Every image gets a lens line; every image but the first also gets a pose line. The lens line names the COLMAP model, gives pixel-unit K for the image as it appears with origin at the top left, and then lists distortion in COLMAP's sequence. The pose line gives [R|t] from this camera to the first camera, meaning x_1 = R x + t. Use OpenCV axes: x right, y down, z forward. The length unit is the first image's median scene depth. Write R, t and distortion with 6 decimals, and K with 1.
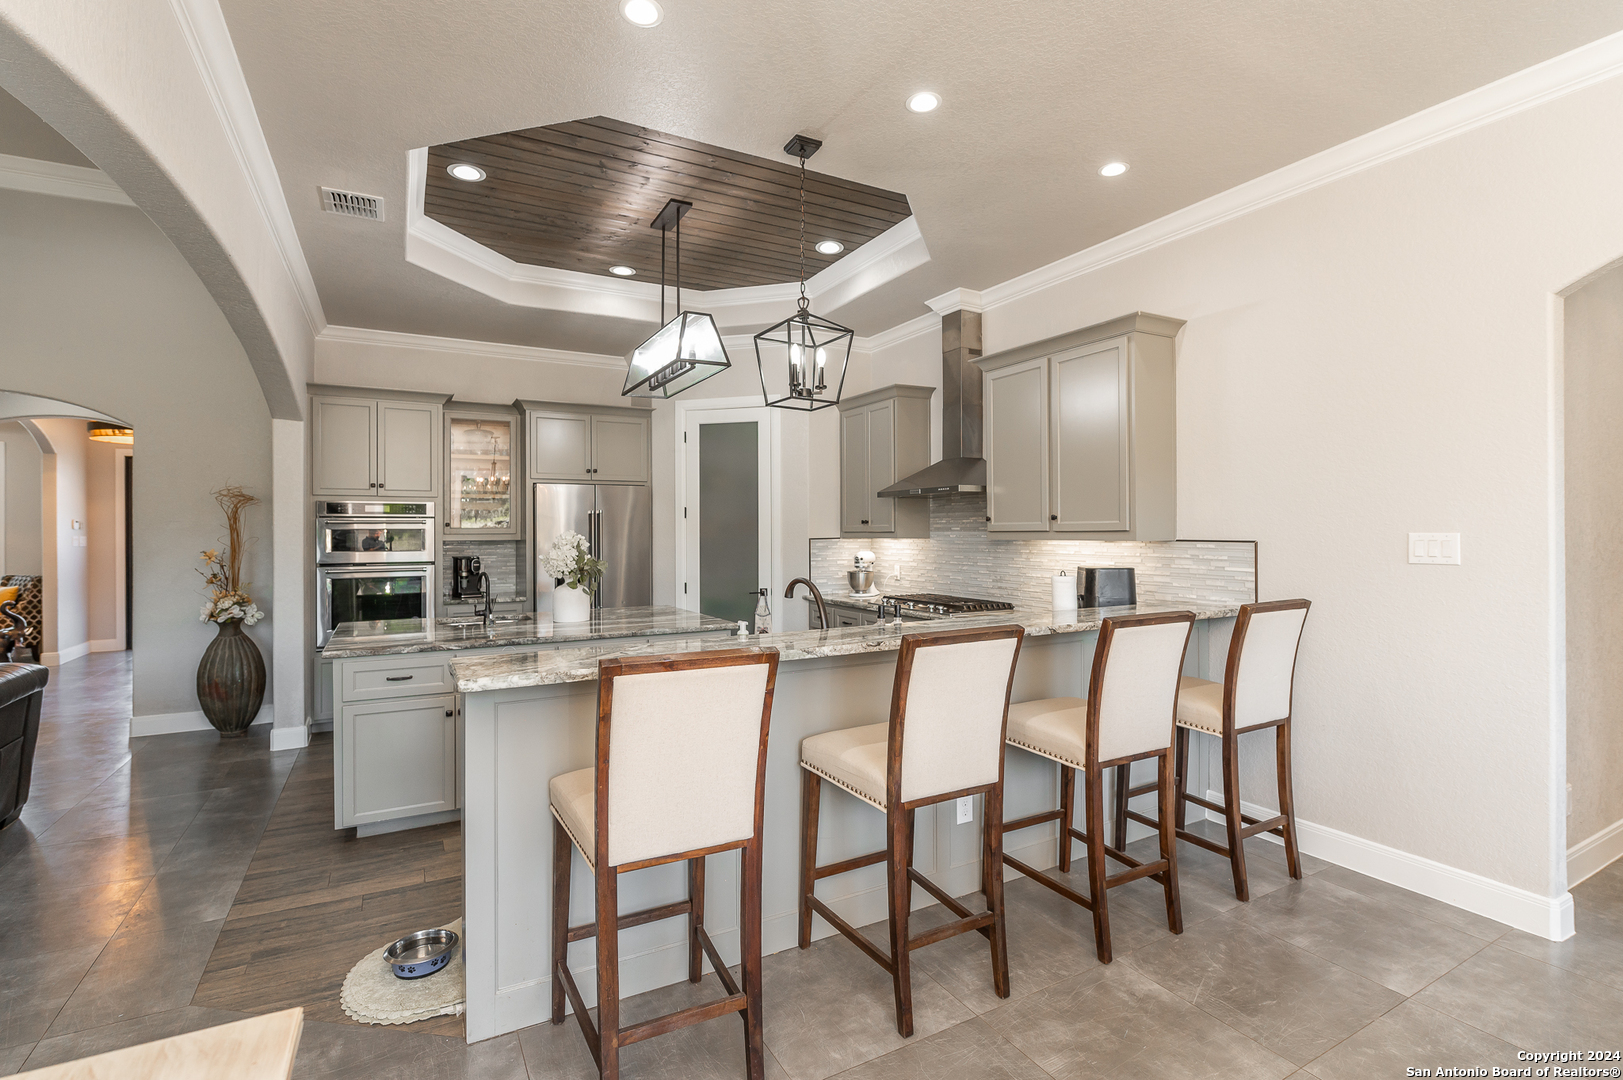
lens RADIAL K [[747.4, 0, 818.9], [0, 747.4, 533.2], [0, 0, 1]] dist [-0.013144, -0.000885]
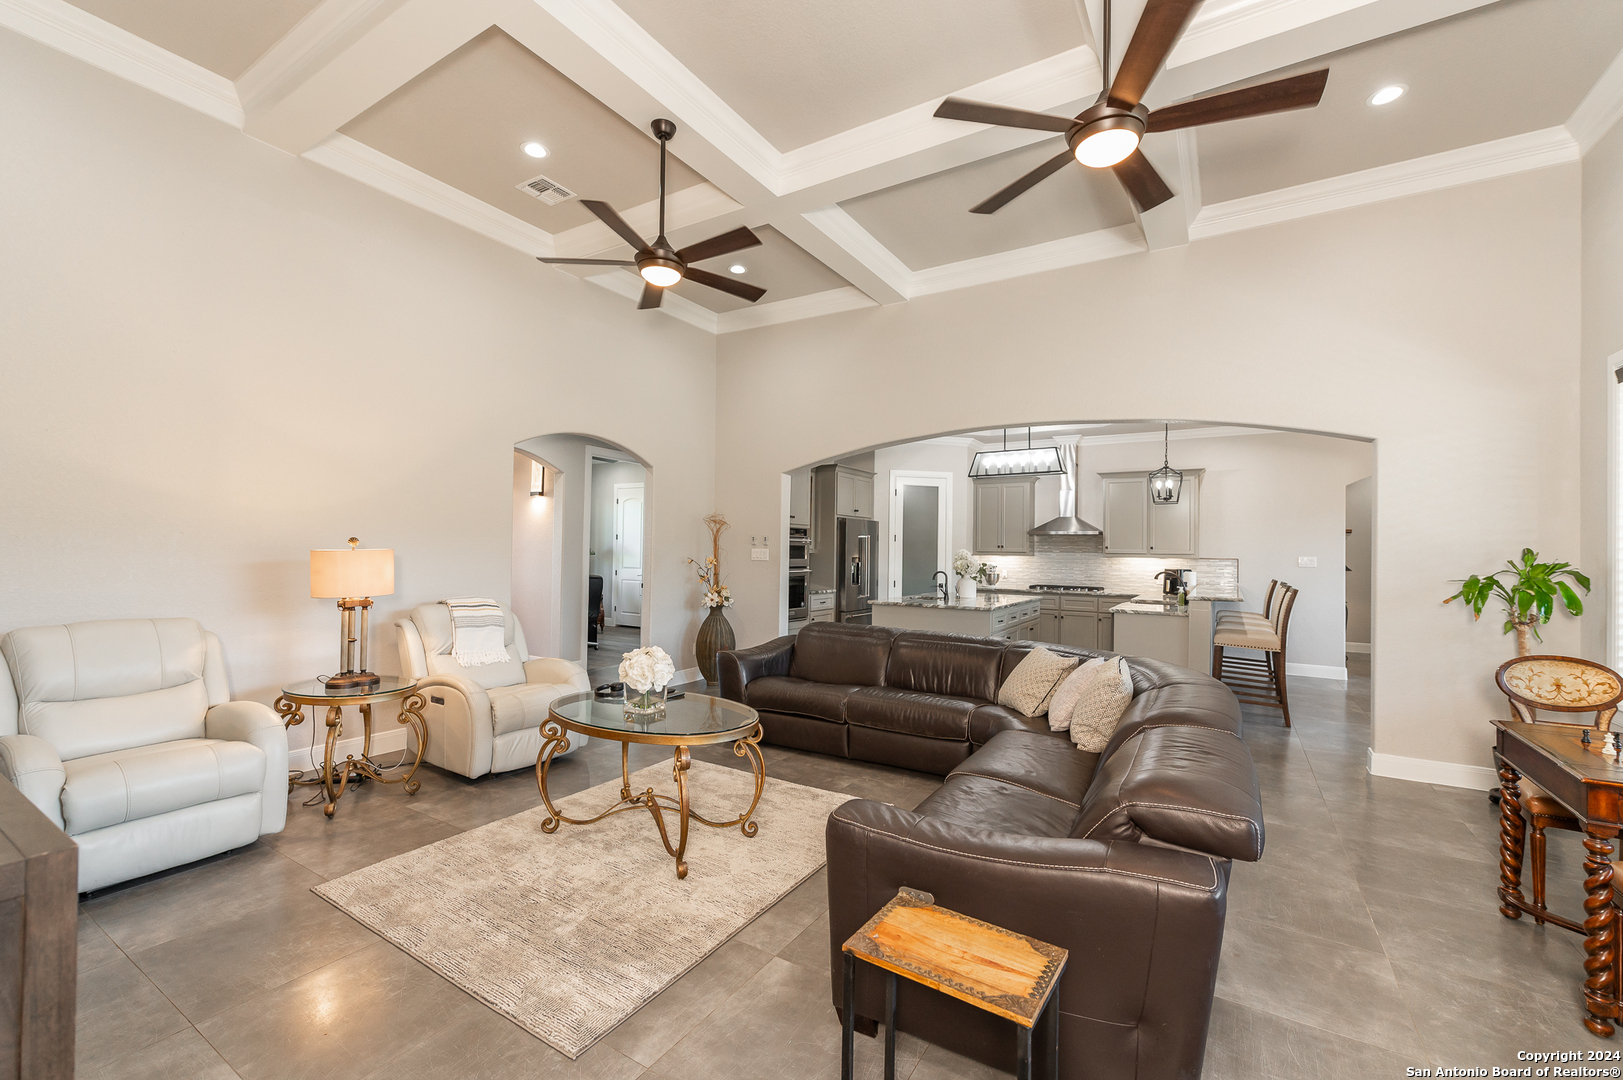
lens RADIAL K [[671.5, 0, 803.9], [0, 671.5, 539.9], [0, 0, 1]] dist [-0.000630, -0.000113]
pose [[0.874576, 0.026563, 0.484160, -1.310090], [-0.017746, 0.999583, -0.022787, 0.016380], [-0.484563, 0.011337, 0.874683, -0.239527]]
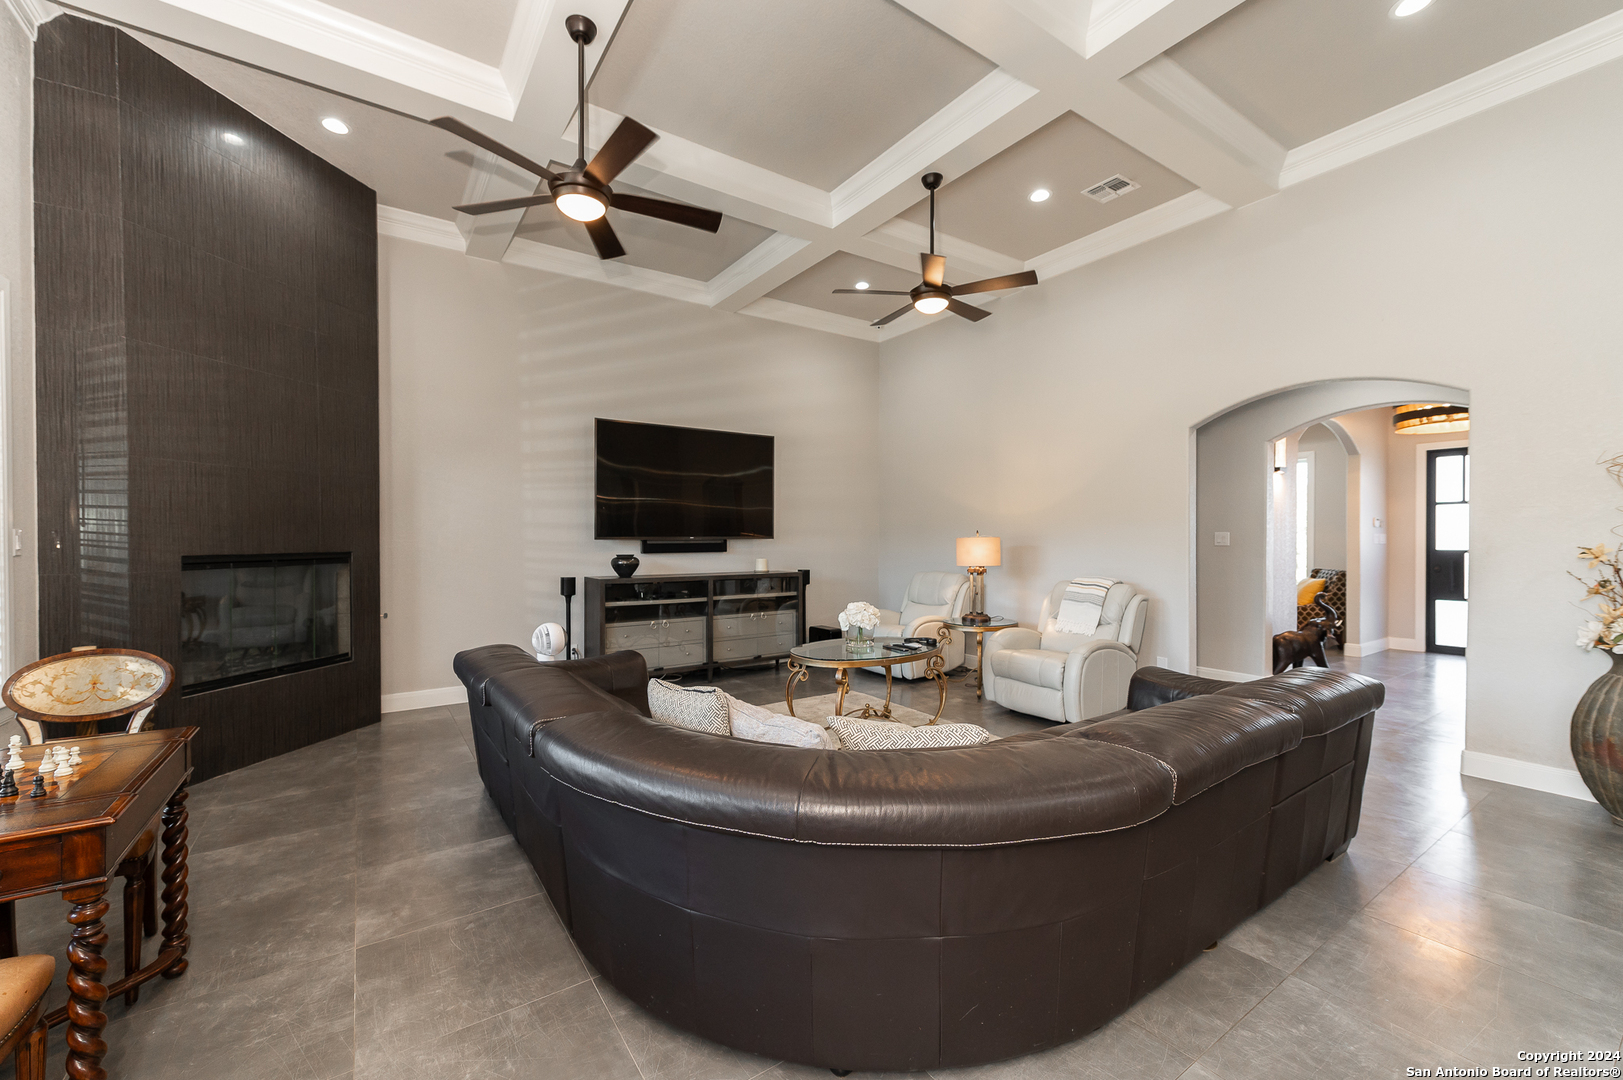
lens RADIAL K [[653.7, 0, 811.5], [0, 653.7, 540.0], [0, 0, 1]] dist [0.016786, -0.000095]
pose [[0.092208, 0.006255, -0.995720, -0.271396], [-0.003638, 0.999976, 0.005945, 0.016737], [0.995733, 0.003074, 0.092228, 0.217951]]
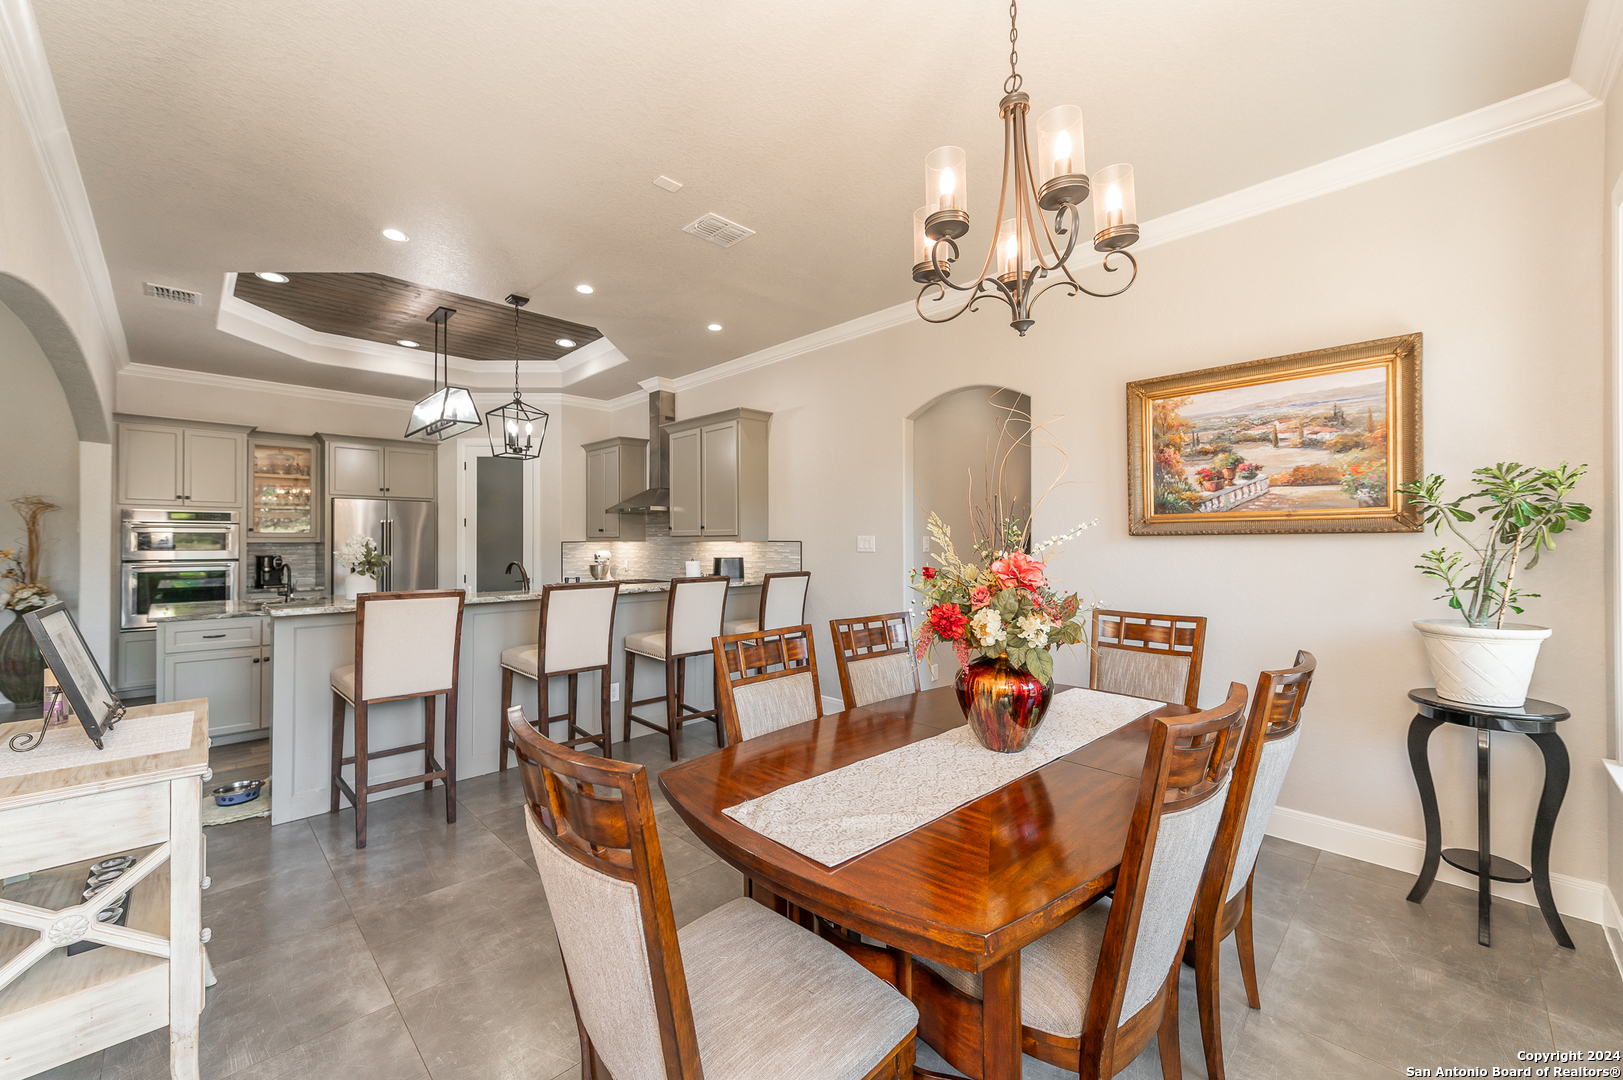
lens RADIAL K [[629.1, 0, 802.7], [0, 629.1, 539.9], [0, 0, 1]] dist [0.005342, -0.000035]
pose [[0.964831, 0.003728, 0.262844, 0.132663], [-0.002247, 0.999980, -0.005933, 0.011345], [-0.262861, 0.005133, 0.964820, -0.303419]]
